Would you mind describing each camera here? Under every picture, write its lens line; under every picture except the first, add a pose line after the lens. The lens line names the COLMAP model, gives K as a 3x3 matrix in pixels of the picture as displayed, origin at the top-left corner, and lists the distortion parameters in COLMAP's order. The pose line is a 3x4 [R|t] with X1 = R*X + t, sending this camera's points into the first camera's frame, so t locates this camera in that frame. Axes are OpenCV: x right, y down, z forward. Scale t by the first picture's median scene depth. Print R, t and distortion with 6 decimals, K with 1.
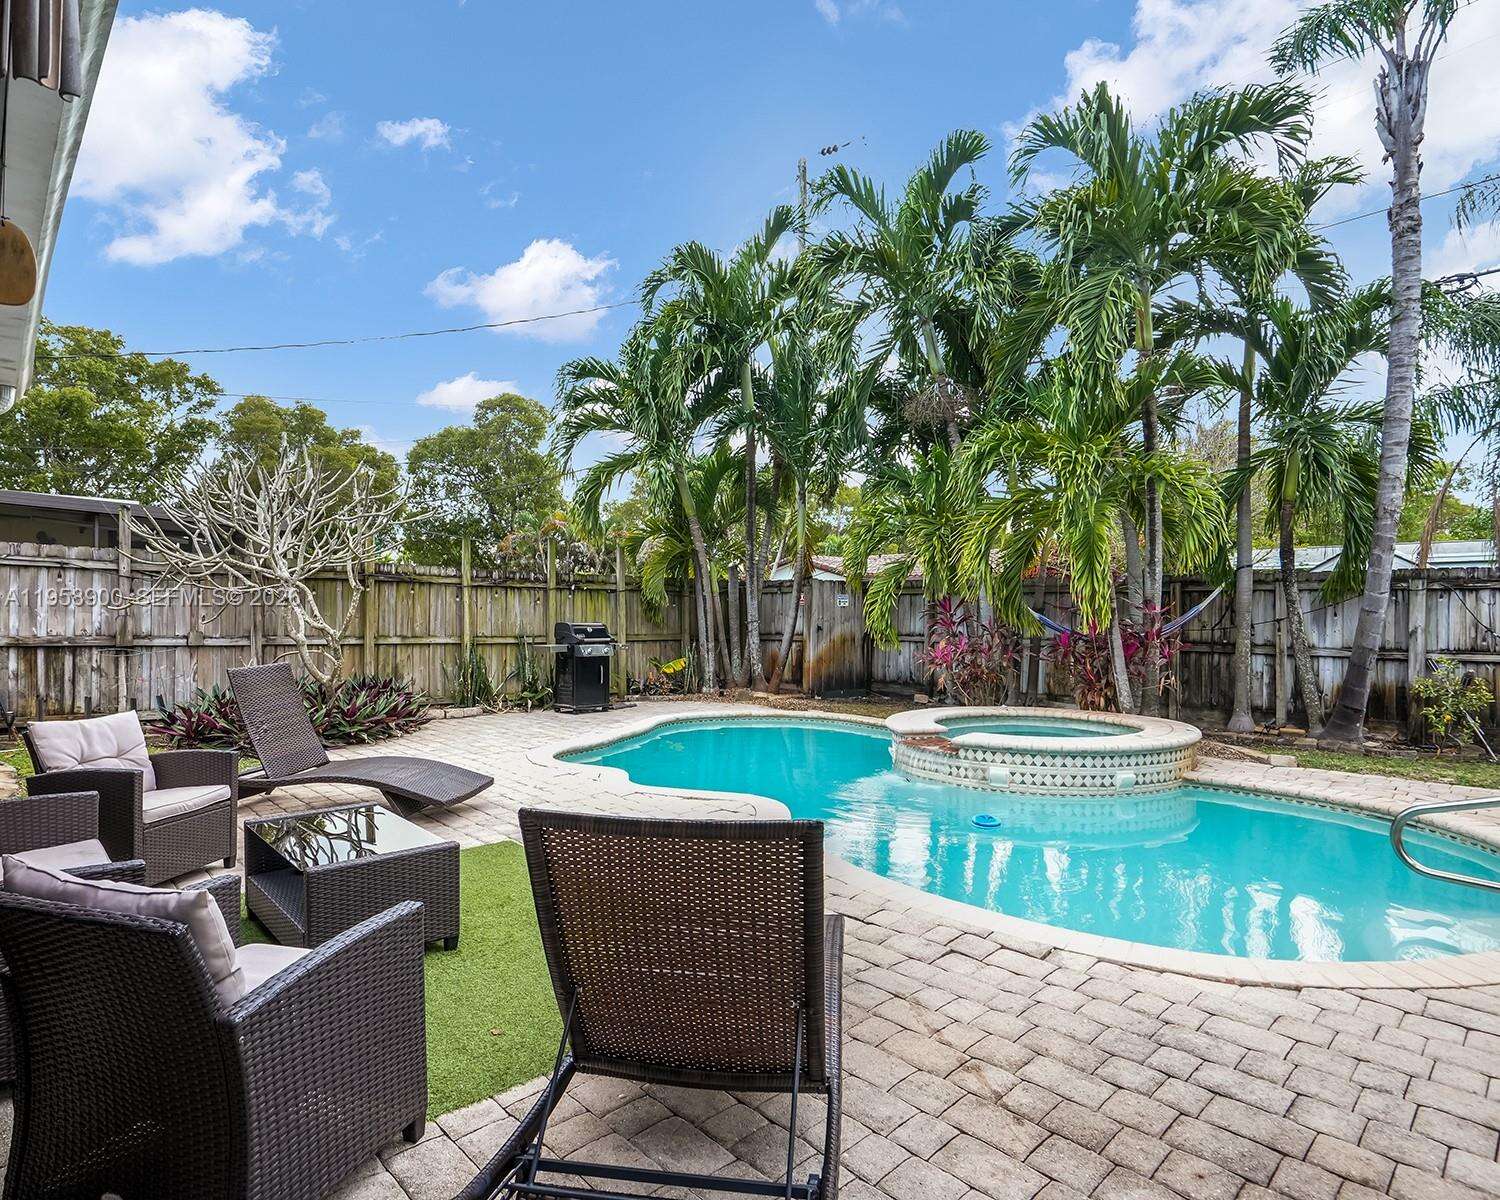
lens RADIAL K [[839.8, 0, 759.1], [0, 839.8, 599.5], [0, 0, 1]] dist [-0.022774, -0.008728]
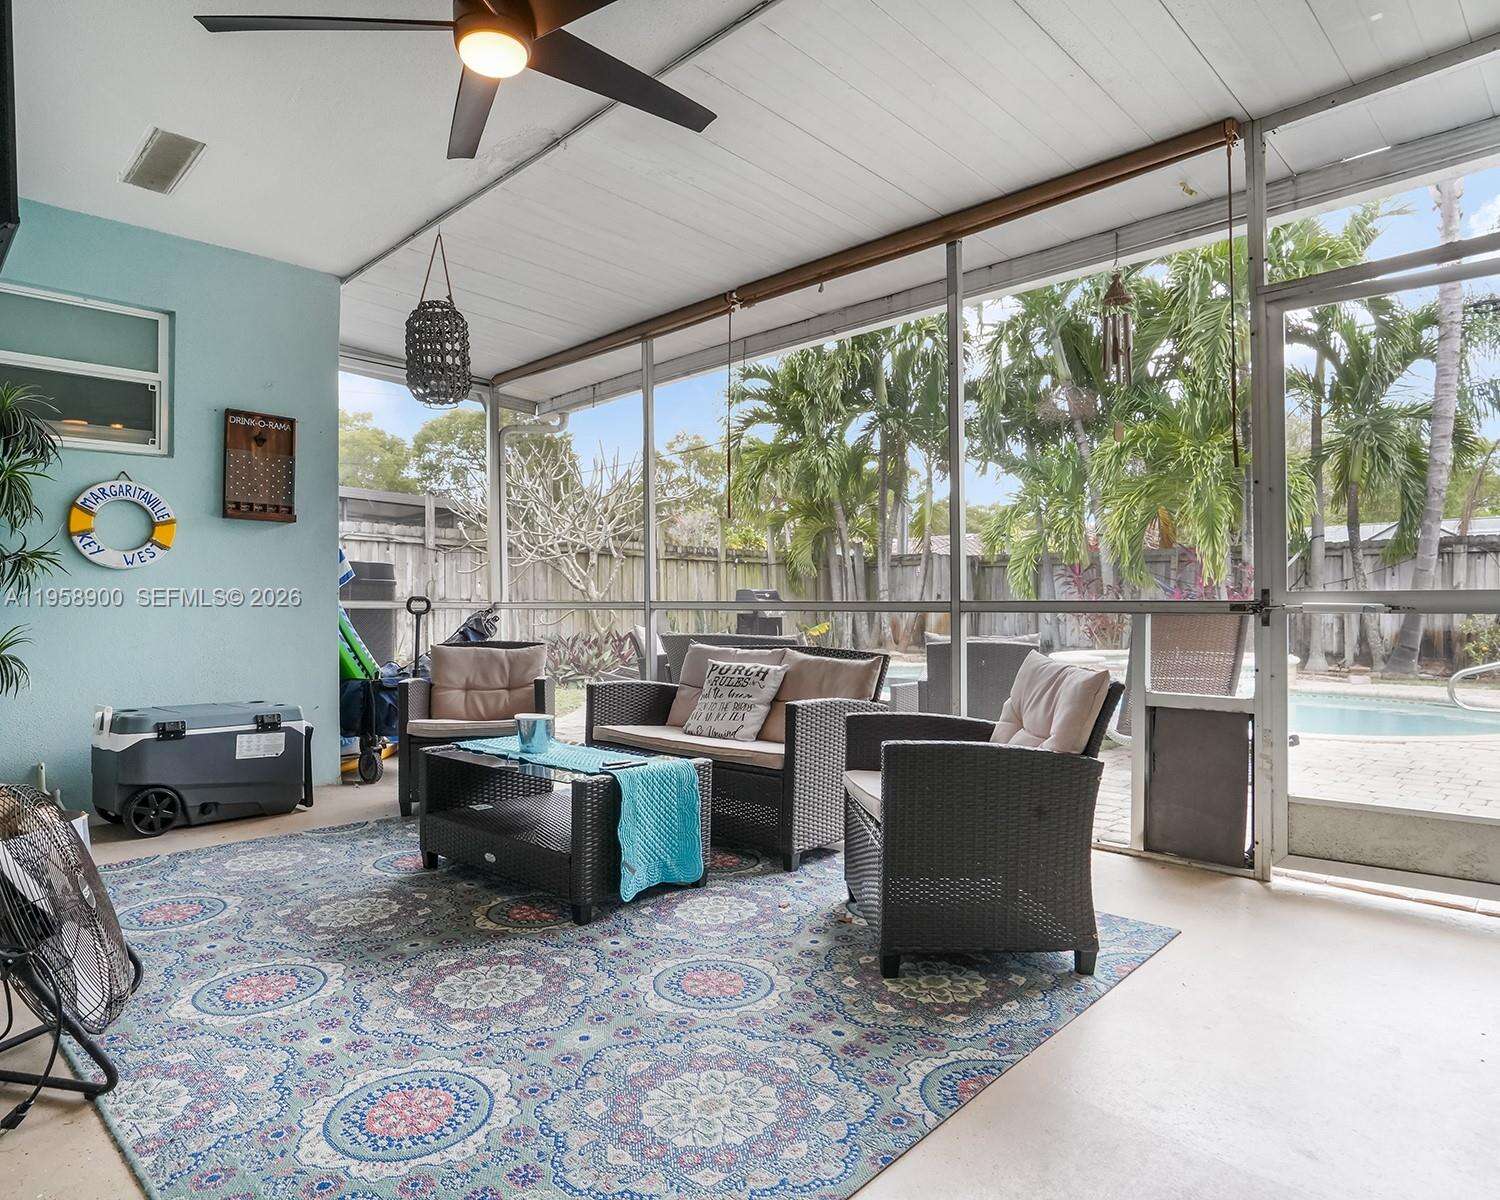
lens RADIAL K [[930.8, 0, 744.0], [0, 930.8, 595.2], [0, 0, 1]] dist [-0.026796, 0.001500]
pose [[0.999929, -0.008453, 0.008369, -0.282621], [0.008426, 0.999959, 0.003288, 0.036712], [-0.008397, -0.003217, 0.999960, -0.358593]]
